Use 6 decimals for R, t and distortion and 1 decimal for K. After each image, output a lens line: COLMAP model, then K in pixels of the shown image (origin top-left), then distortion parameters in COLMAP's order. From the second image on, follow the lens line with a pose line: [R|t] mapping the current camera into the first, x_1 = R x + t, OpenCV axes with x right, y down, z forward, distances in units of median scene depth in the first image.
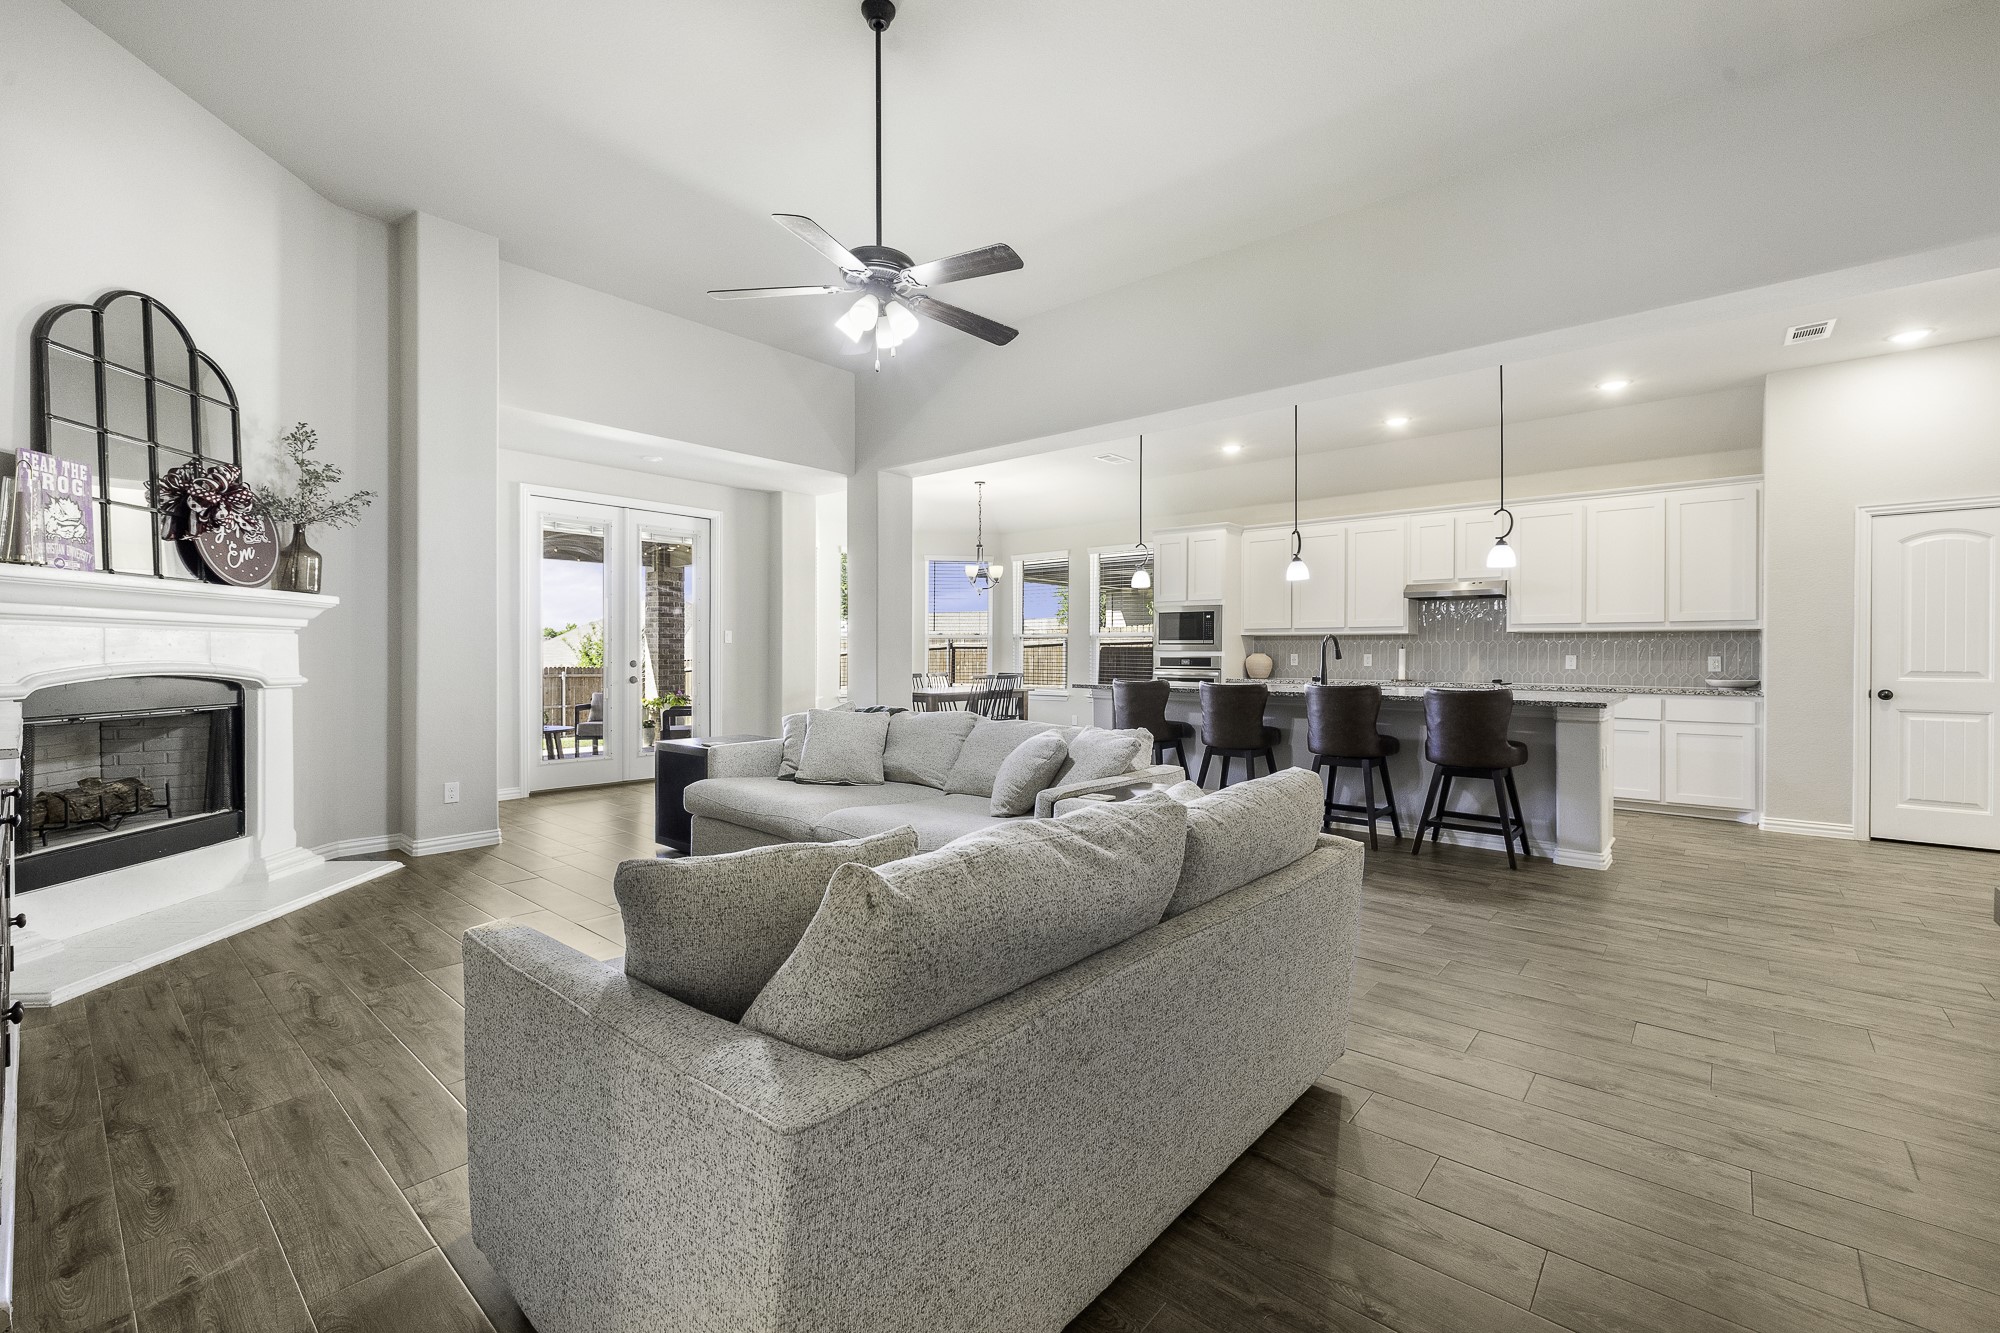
lens RADIAL K [[849.6, 0, 993.1], [0, 849.6, 662.4], [0, 0, 1]] dist [-0.000067, 0.000065]
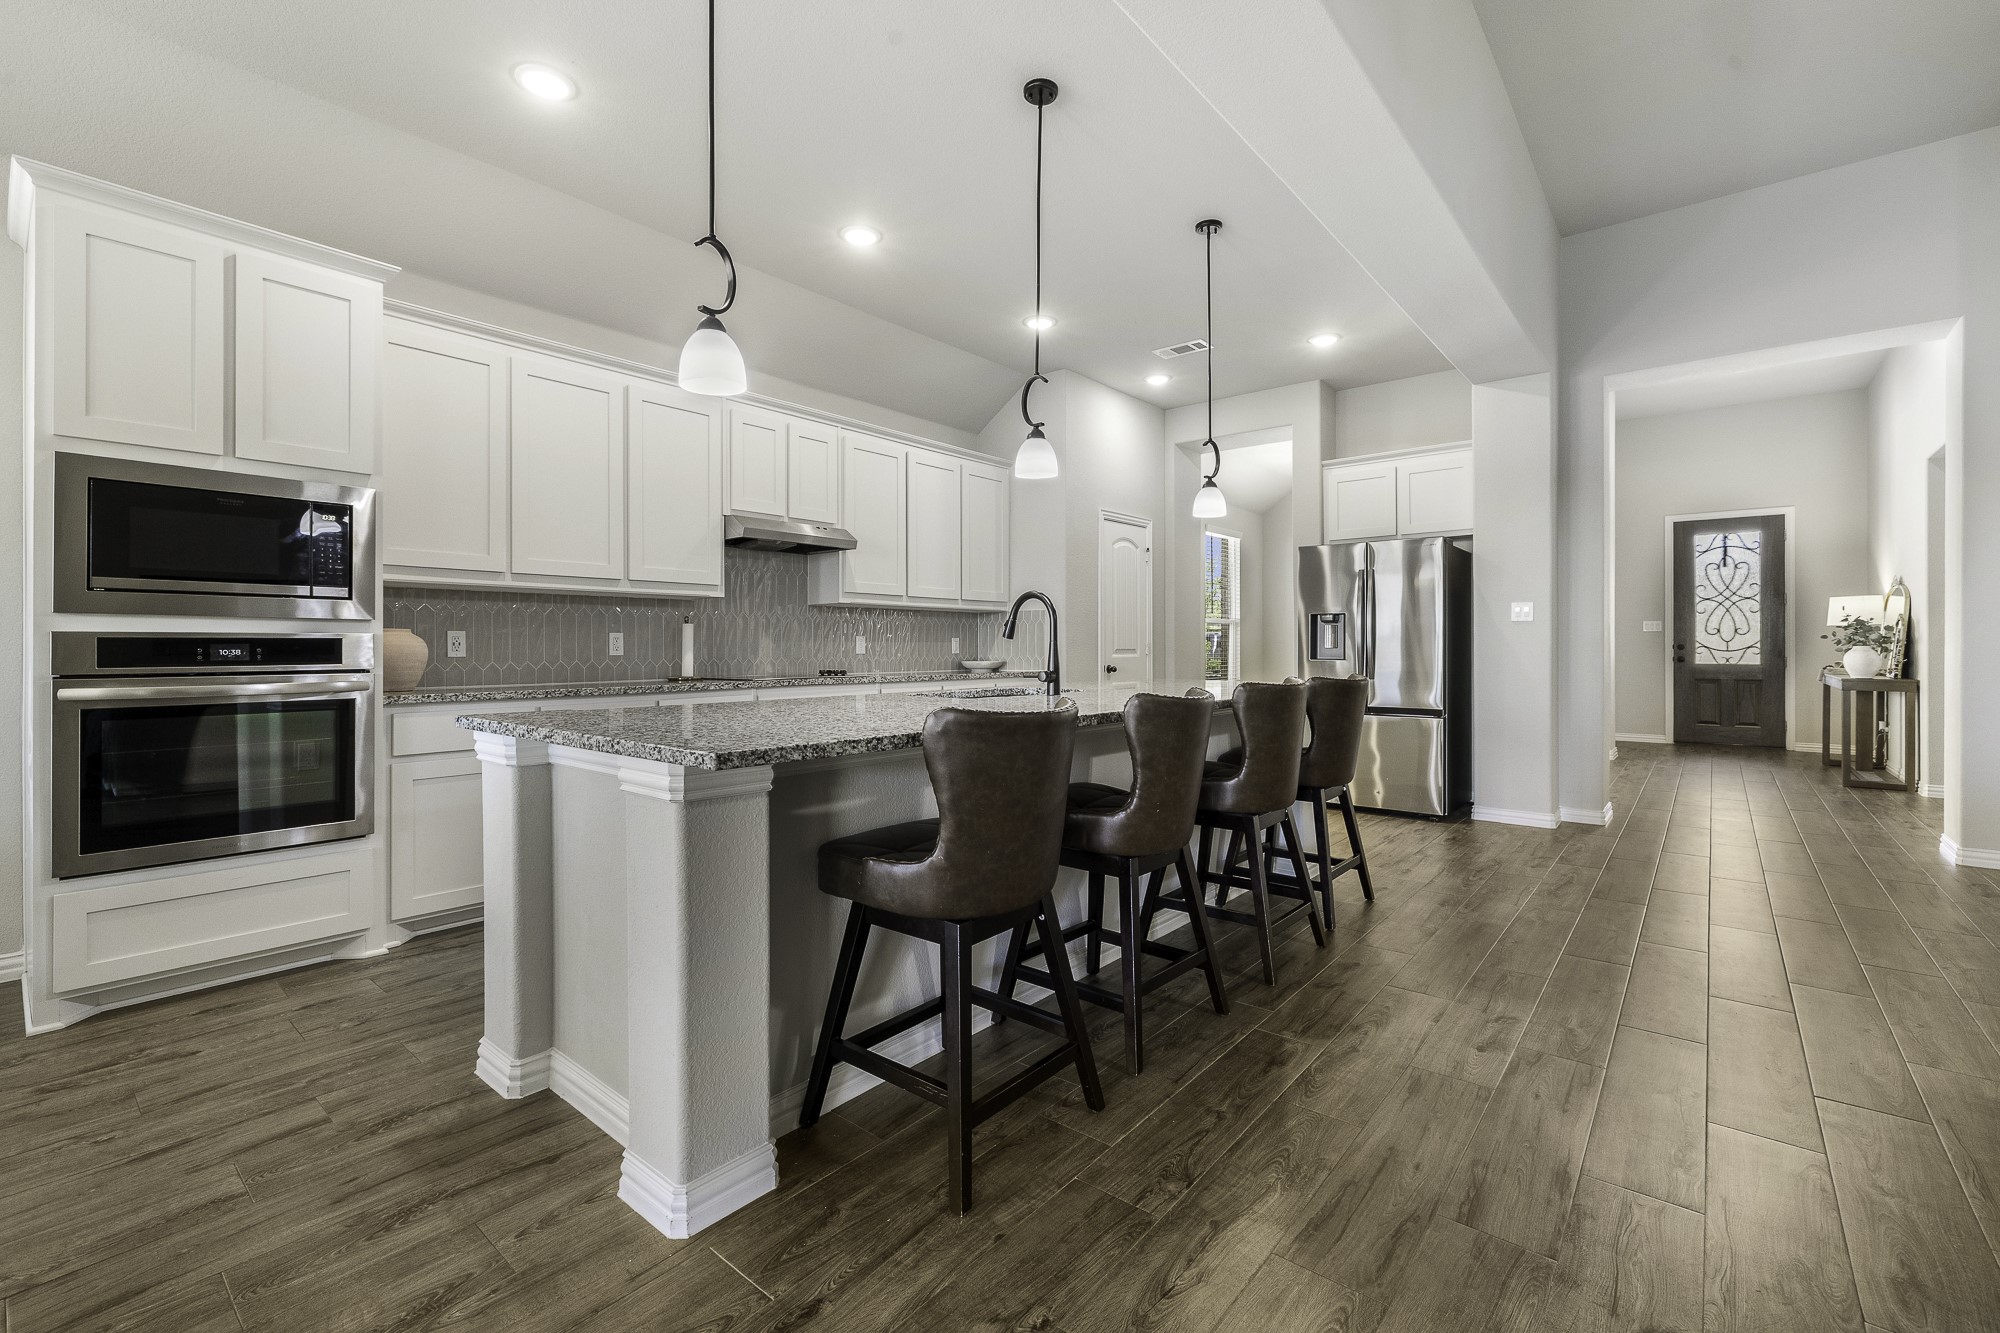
lens RADIAL K [[846.7, 0, 1007.5], [0, 846.7, 643.4], [0, 0, 1]] dist [-0.001379, 0.000018]
pose [[-0.026122, -0.000279, 0.999659, -0.100101], [0.012163, 0.999926, 0.000597, -0.000547], [-0.999585, 0.012174, -0.026117, 0.801452]]
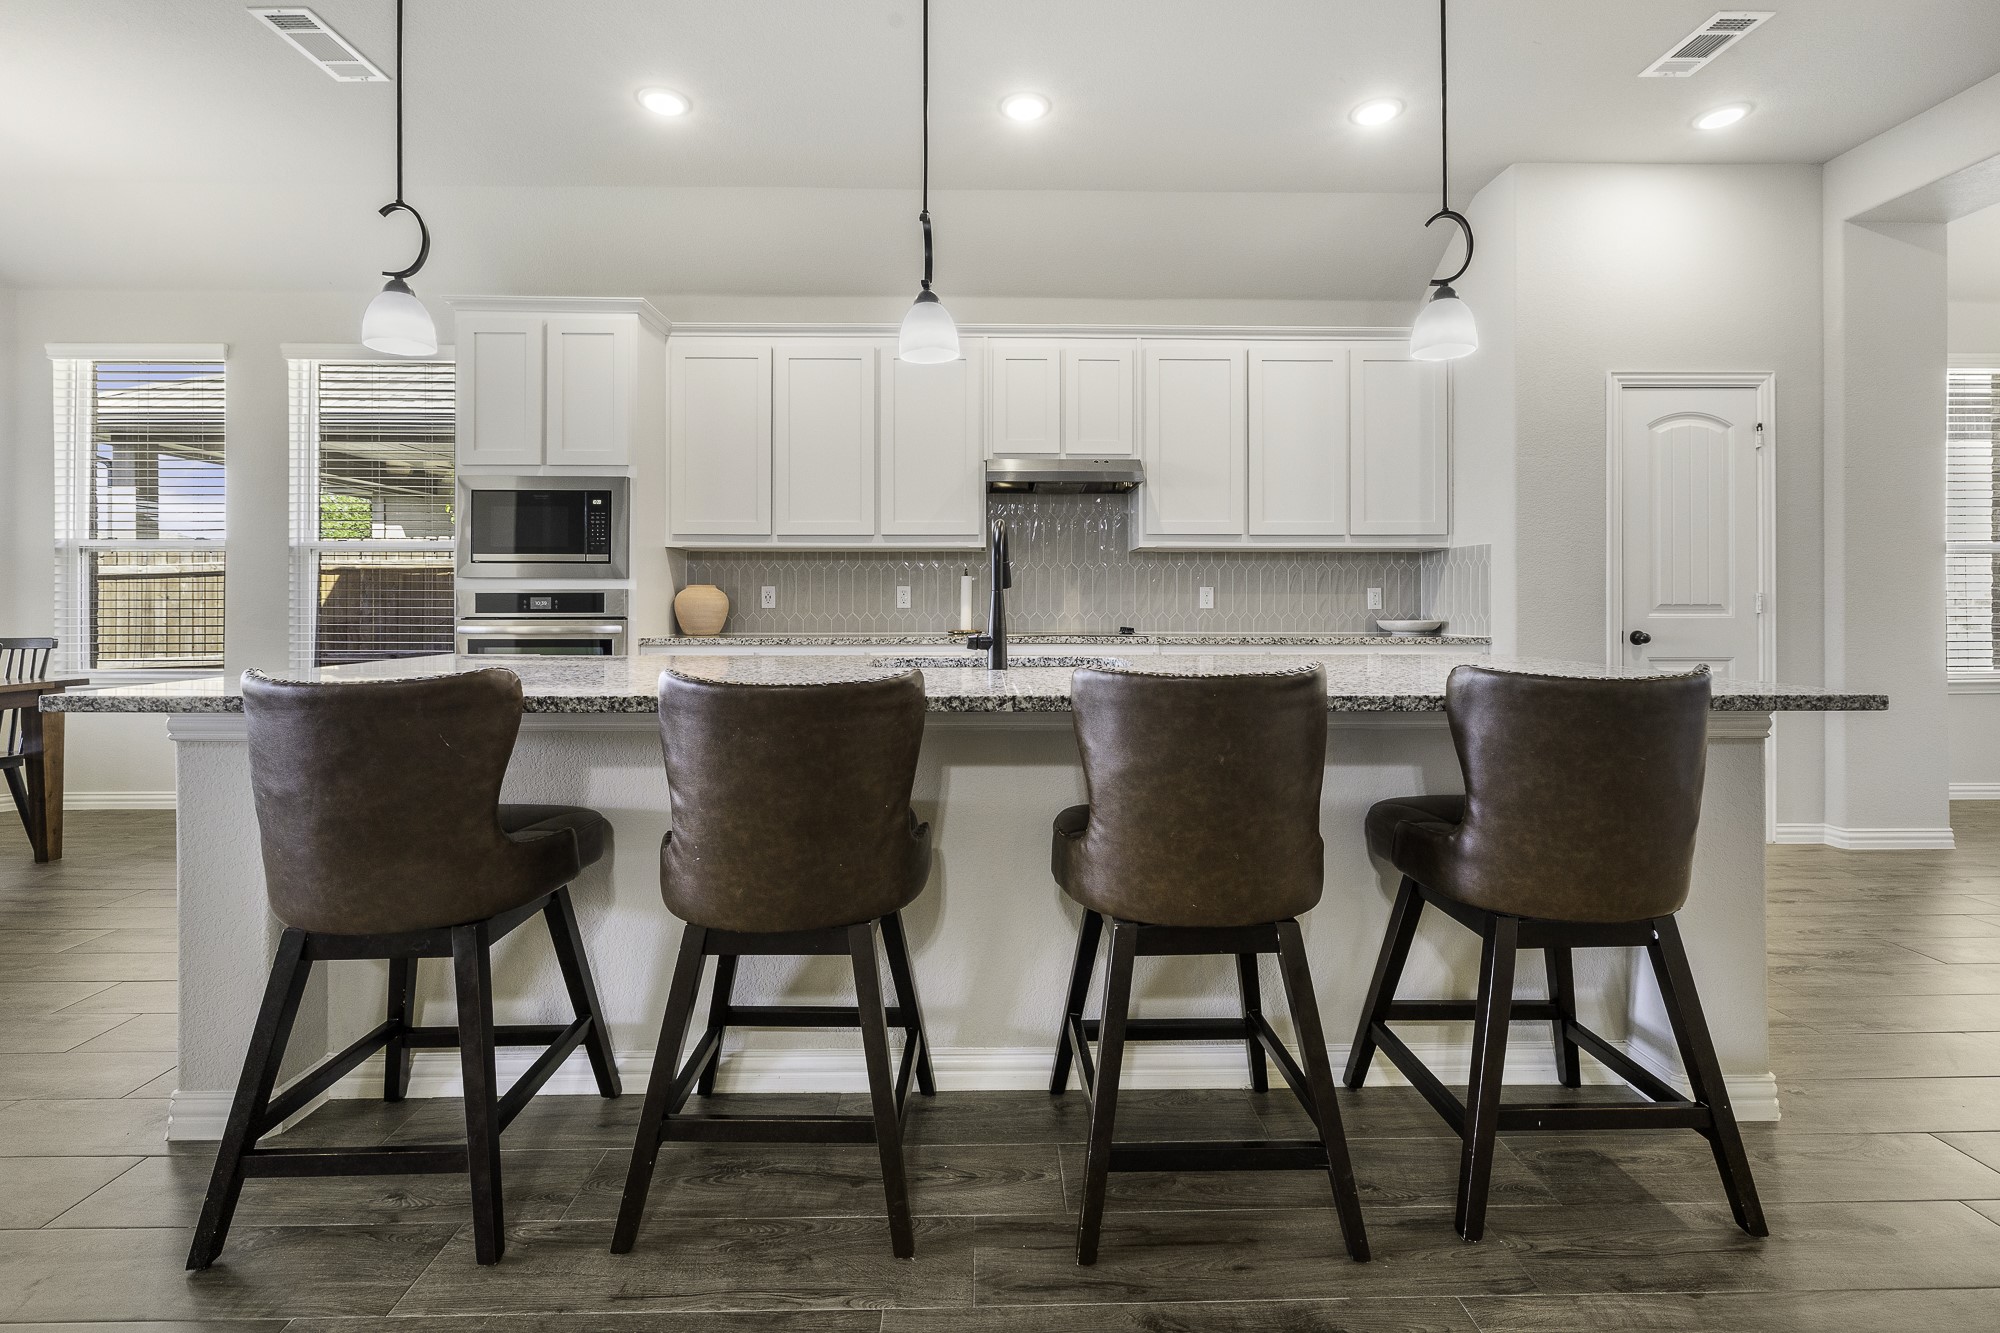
lens RADIAL K [[869.0, 0, 1002.6], [0, 869.0, 597.5], [0, 0, 1]] dist [0.001208, 0.000257]
pose [[0.736494, -0.001227, 0.676443, 0.108894], [0.010705, 0.999894, -0.009842, 0.003837], [-0.676359, 0.014490, 0.736429, 0.560831]]
